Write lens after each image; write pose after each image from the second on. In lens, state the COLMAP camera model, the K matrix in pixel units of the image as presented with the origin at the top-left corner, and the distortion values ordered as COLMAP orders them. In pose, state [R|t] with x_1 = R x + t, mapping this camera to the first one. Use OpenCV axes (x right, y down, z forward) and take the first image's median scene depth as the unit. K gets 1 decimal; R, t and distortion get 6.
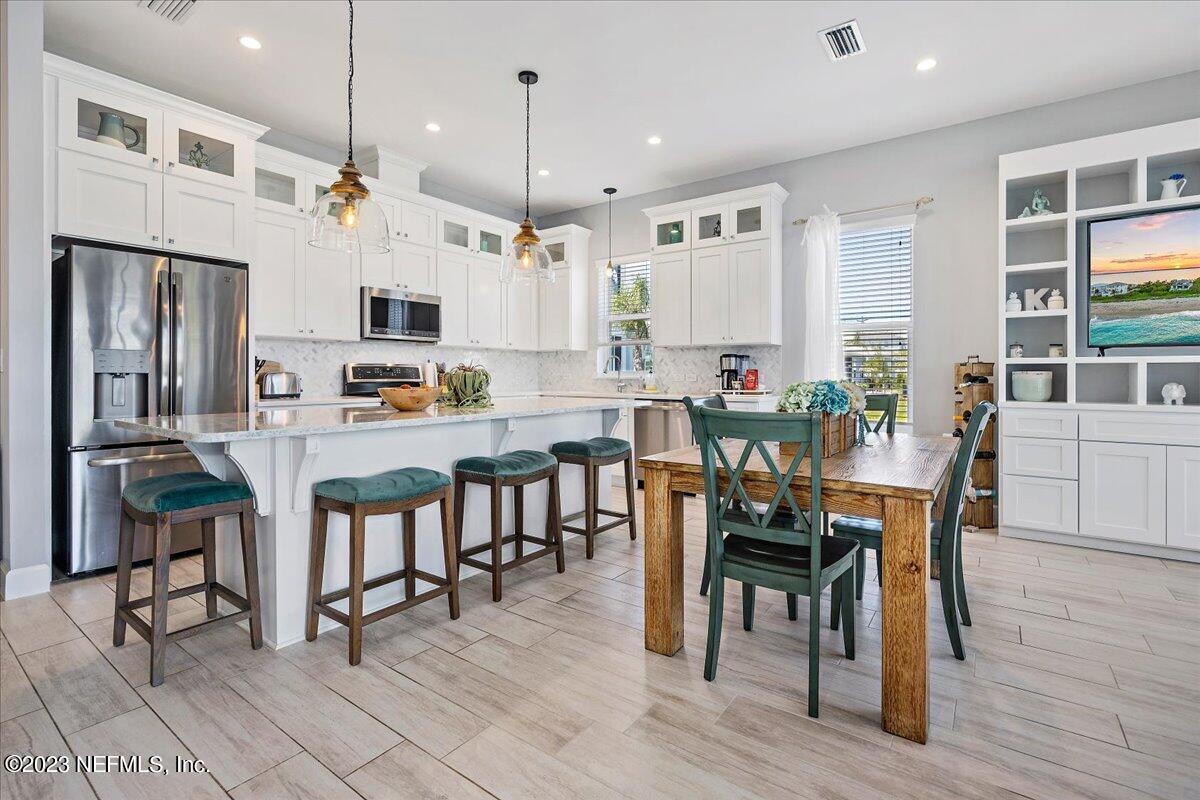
lens RADIAL K [[544.2, 0, 602.0], [0, 544.2, 375.7], [0, 0, 1]] dist [-0.006813, 0.000777]
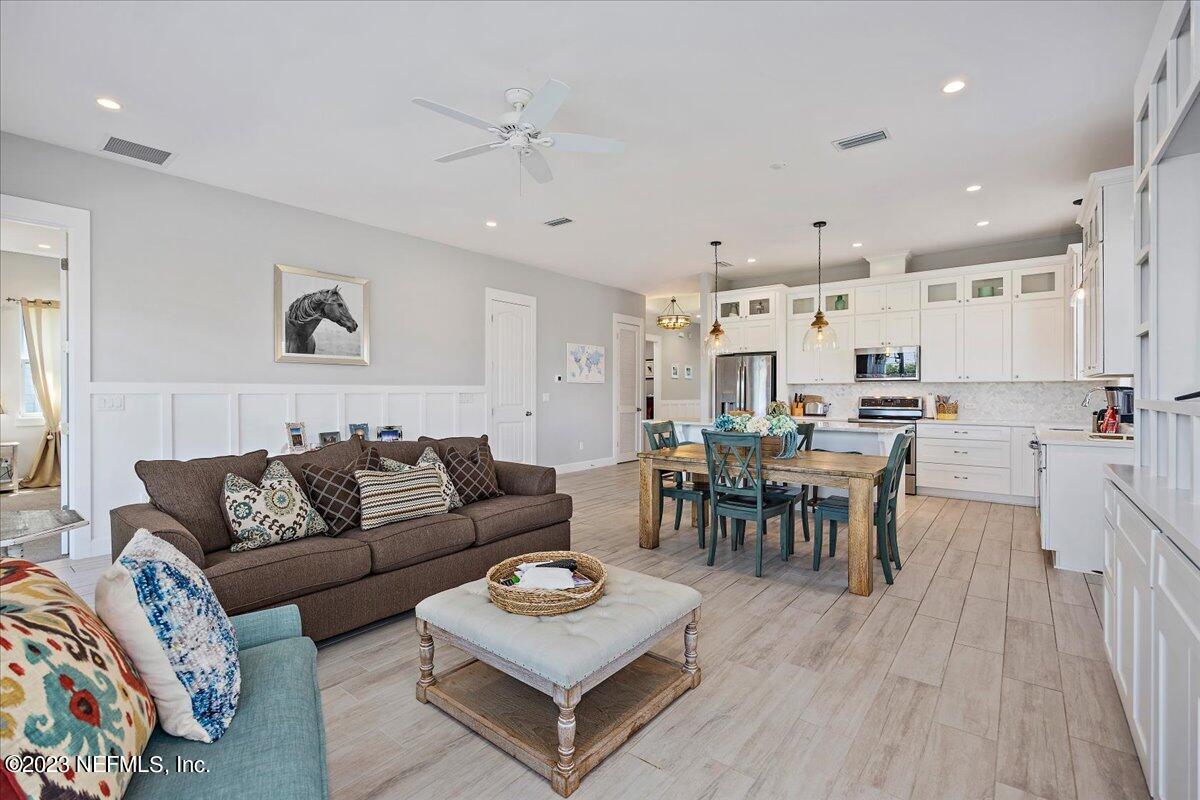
lens RADIAL K [[534.0, 0, 603.7], [0, 534.0, 389.5], [0, 0, 1]] dist [-0.008389, -0.000107]
pose [[-0.039847, -0.006763, -0.999183, 1.403775], [-0.002852, 0.999974, -0.006654, -0.038830], [0.999202, 0.002585, -0.039866, 0.395100]]
